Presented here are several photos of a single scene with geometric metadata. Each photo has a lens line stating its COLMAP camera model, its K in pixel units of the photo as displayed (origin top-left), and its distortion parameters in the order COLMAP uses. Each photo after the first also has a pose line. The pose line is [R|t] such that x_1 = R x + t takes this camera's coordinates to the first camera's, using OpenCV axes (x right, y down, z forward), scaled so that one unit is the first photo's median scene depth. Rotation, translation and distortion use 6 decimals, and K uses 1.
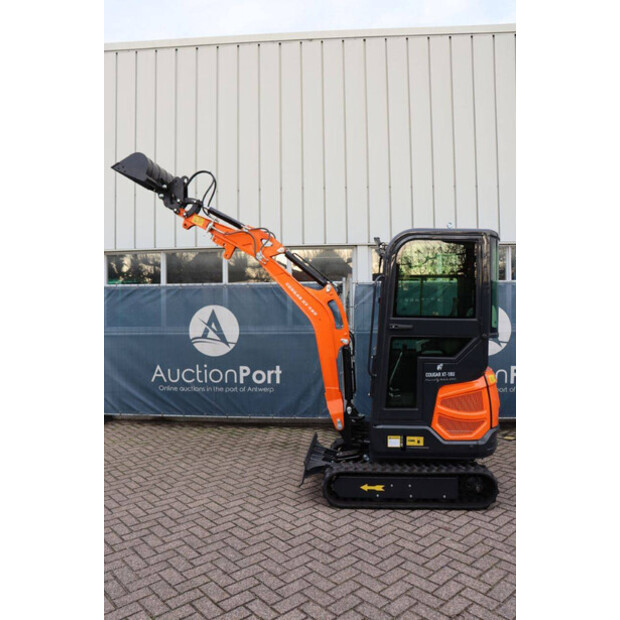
lens RADIAL K [[505.5, 0, 306.4], [0, 505.5, 310.6], [0, 0, 1]] dist [-0.179609, 0.169981]
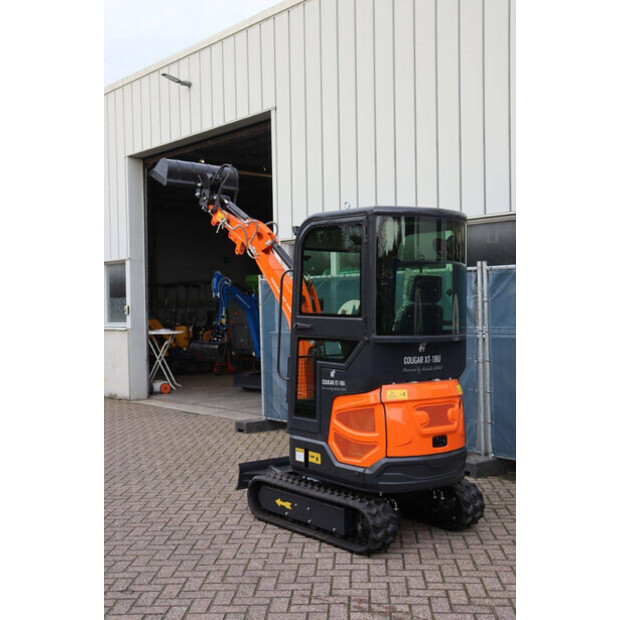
lens RADIAL K [[779.3, 0, 310.0], [0, 779.3, 310.0], [0, 0, 1]] dist [0.001262, 0.085045]
pose [[0.705861, 0.002220, -0.708347, 1.172705], [0.003773, 0.999969, 0.006893, -0.004984], [0.708340, -0.007538, 0.705831, 0.031506]]
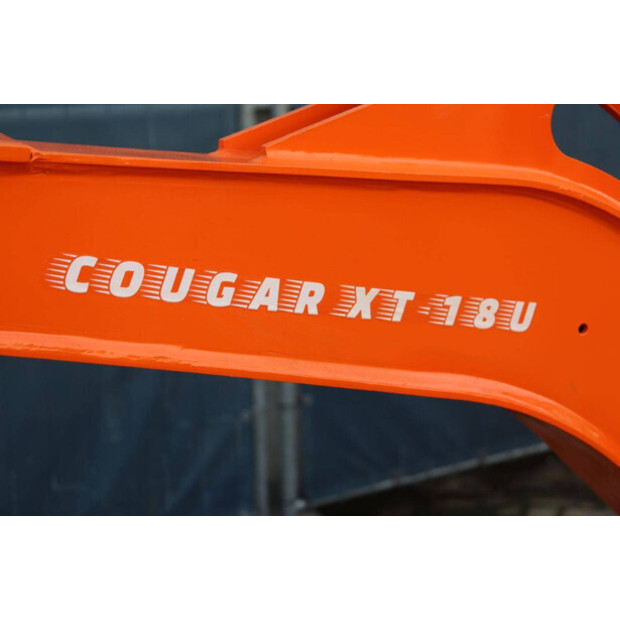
lens RADIAL K [[1204.4, 0, 310.0], [0, 1204.4, 310.0], [0, 0, 1]] dist [0.017893, 0.024886]
pose [[0.841790, -0.147824, 0.519170, -0.268399], [0.032045, 0.973762, 0.225302, 0.025120], [-0.538853, -0.173021, 0.824440, 0.965385]]
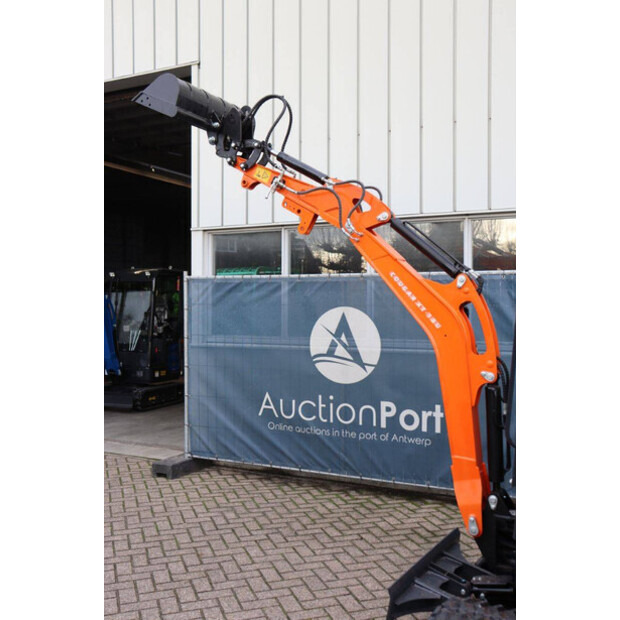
lens RADIAL K [[680.2, 0, 310.0], [0, 680.2, 310.0], [0, 0, 1]] dist [-0.116047, 0.269169]
pose [[0.921526, 0.015210, -0.388018, 0.204222], [-0.016144, 0.999869, 0.000851, -0.010849], [0.387981, 0.005480, 0.921651, 0.264987]]
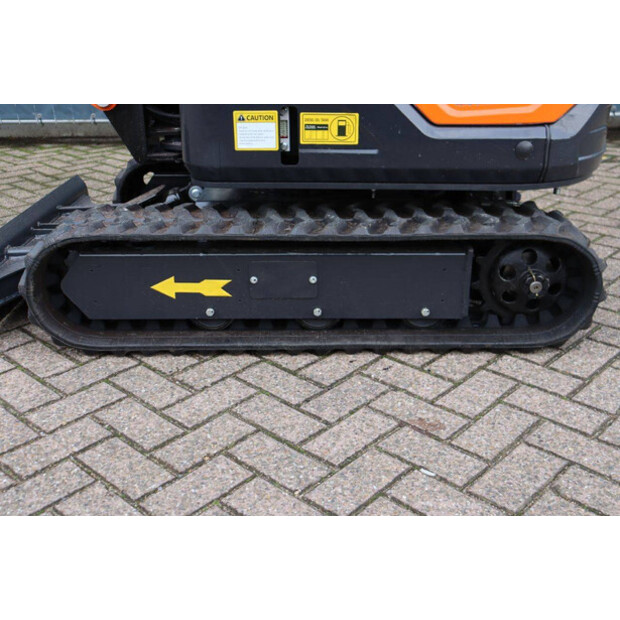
lens RADIAL K [[747.4, 0, 310.0], [0, 747.4, 310.0], [0, 0, 1]] dist [-0.000066, 0.057887]
pose [[0.995414, -0.038819, 0.087433, 0.165028], [0.001321, 0.919459, 0.393184, 0.188807], [-0.095654, -0.391266, 0.915293, 0.562884]]
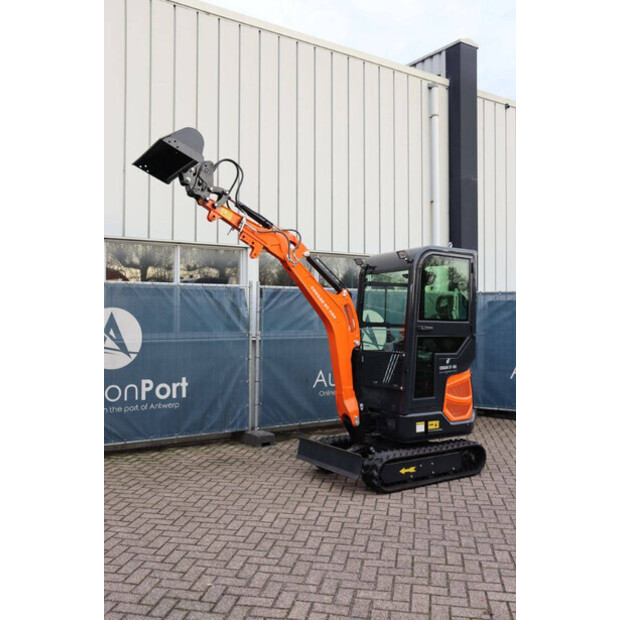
lens RADIAL K [[595.4, 0, 308.9], [0, 595.4, 312.5], [0, 0, 1]] dist [-0.134265, 0.178091]
pose [[0.792172, 0.015407, 0.610103, -0.872568], [-0.005336, 0.999818, -0.018320, 0.022590], [-0.610274, 0.011257, 0.792110, 0.064351]]
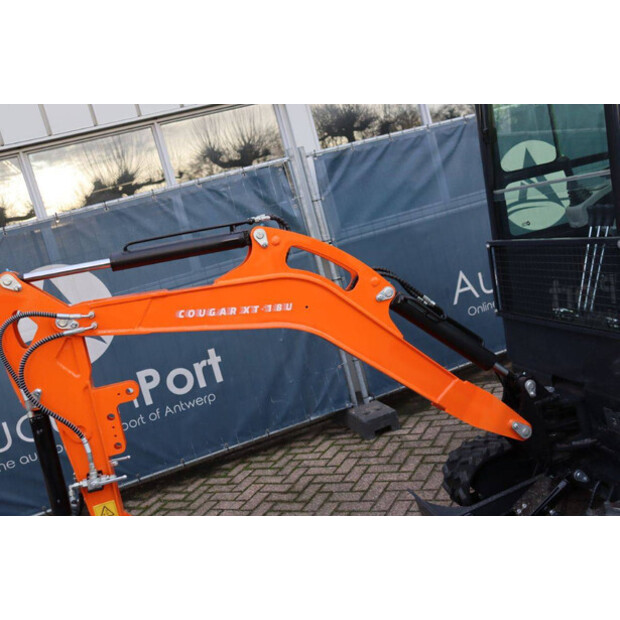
lens RADIAL K [[632.0, 0, 310.2], [0, 632.0, 300.8], [0, 0, 1]] dist [-0.107057, 0.163245]
pose [[0.903955, -0.277627, 0.325252, -0.266602], [0.248573, 0.960036, 0.128618, 0.011882], [-0.347962, -0.035416, 0.936840, 0.629144]]
